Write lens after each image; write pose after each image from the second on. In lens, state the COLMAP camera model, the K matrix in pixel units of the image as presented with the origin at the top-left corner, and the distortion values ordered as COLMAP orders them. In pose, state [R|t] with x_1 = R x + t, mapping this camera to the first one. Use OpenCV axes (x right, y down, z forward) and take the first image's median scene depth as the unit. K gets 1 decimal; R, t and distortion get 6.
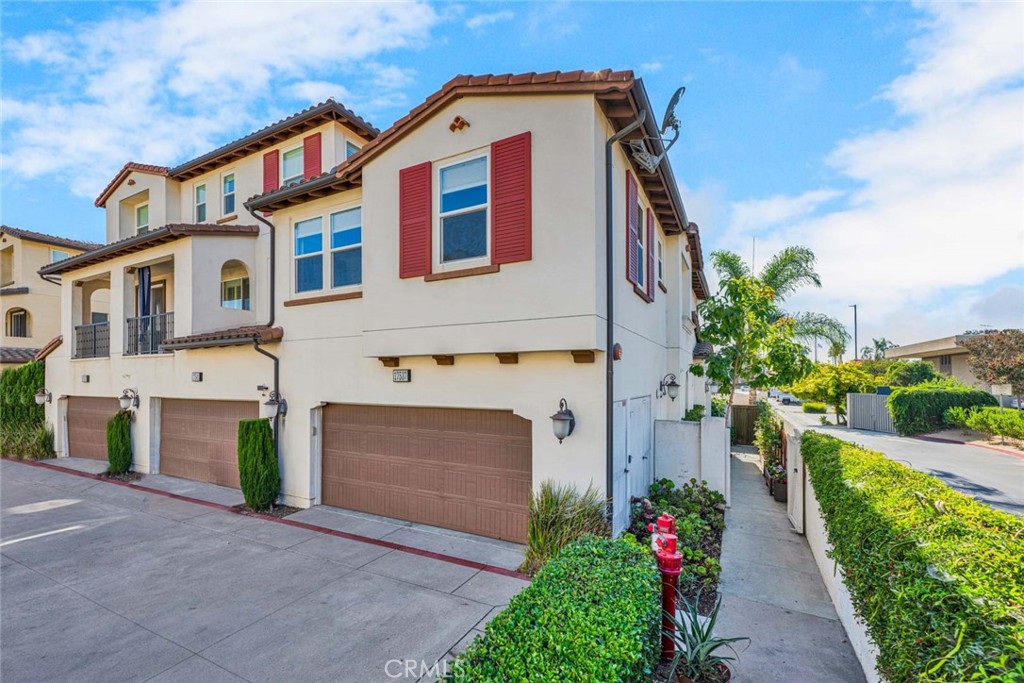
lens RADIAL K [[421.7, 0, 512.8], [0, 421.7, 376.5], [0, 0, 1]] dist [-0.000371, 0.000111]
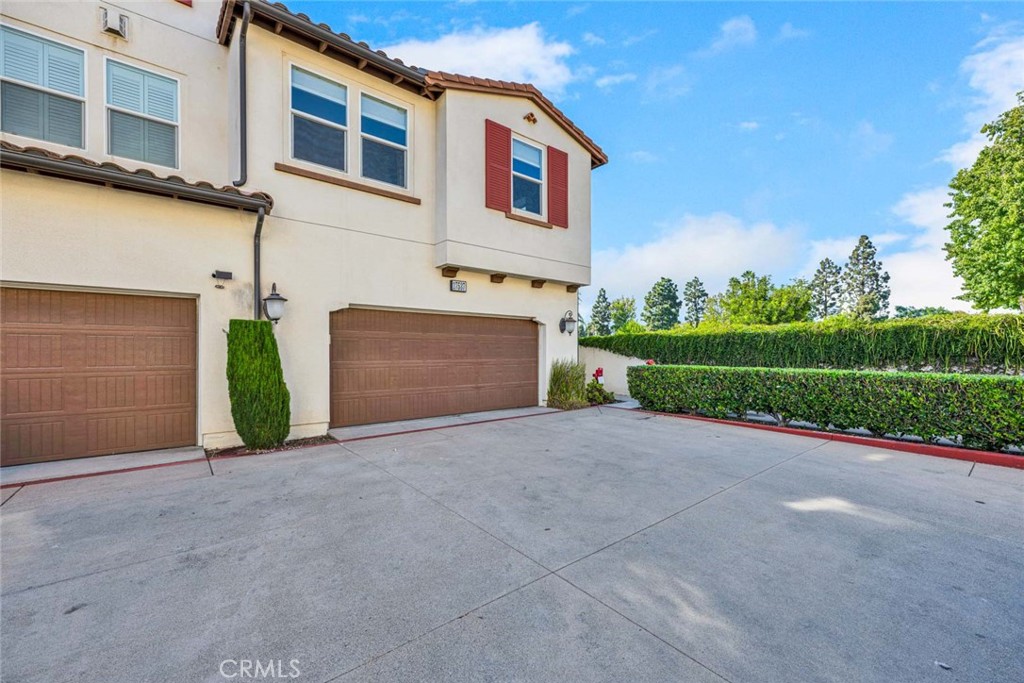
lens RADIAL K [[419.8, 0, 510.1], [0, 419.8, 354.9], [0, 0, 1]] dist [0.000655, 0.000025]
pose [[0.402176, -0.001446, 0.915561, -1.324579], [-0.003889, 0.999987, 0.003288, 0.191560], [-0.915554, -0.004882, 0.402165, 0.426115]]
